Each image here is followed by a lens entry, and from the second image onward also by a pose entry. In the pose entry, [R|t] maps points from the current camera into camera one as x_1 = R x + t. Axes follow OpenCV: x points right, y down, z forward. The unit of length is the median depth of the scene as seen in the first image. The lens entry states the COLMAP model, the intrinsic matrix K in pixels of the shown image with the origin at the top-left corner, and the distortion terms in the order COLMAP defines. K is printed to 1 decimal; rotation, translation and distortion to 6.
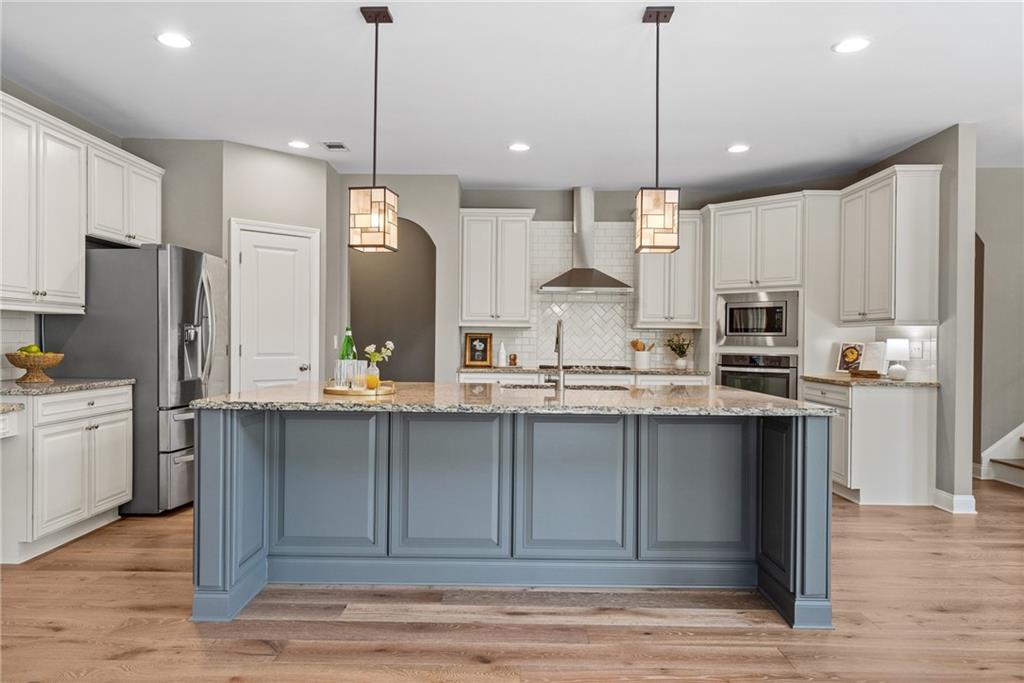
lens RADIAL K [[702.8, 0, 512.0], [0, 702.8, 341.5], [0, 0, 1]] dist [0.007529, 0.002790]
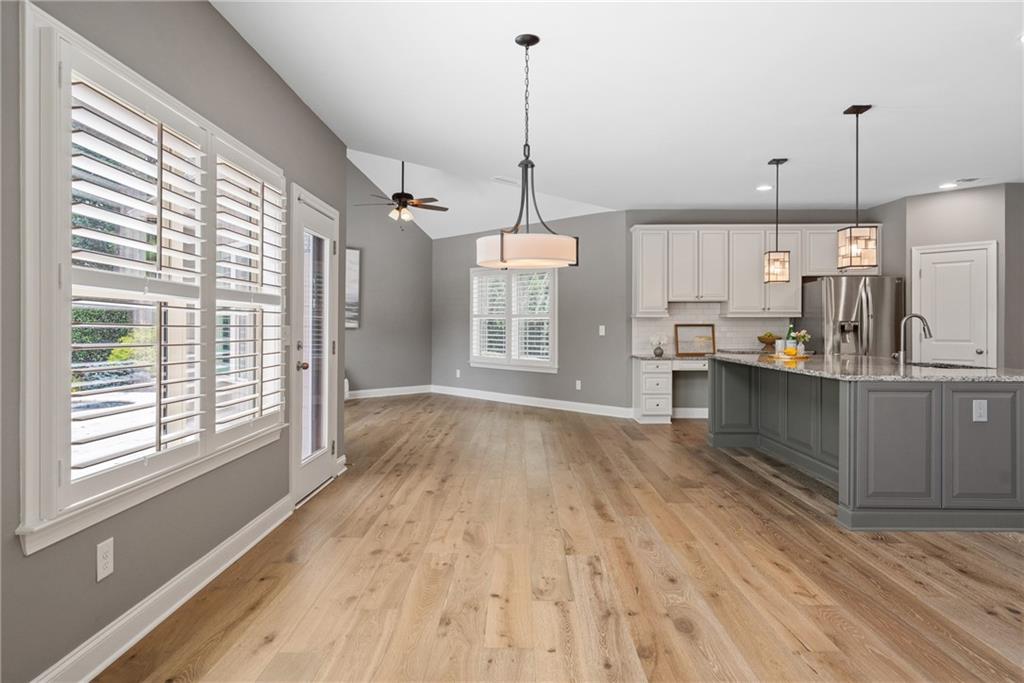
lens RADIAL K [[591.3, 0, 511.1], [0, 591.3, 330.3], [0, 0, 1]] dist [-0.000070, -0.000073]
pose [[-0.004639, -0.006278, -0.999970, 1.344135], [-0.002902, 0.999976, -0.006264, 0.012886], [0.999985, 0.002873, -0.004657, 0.264784]]
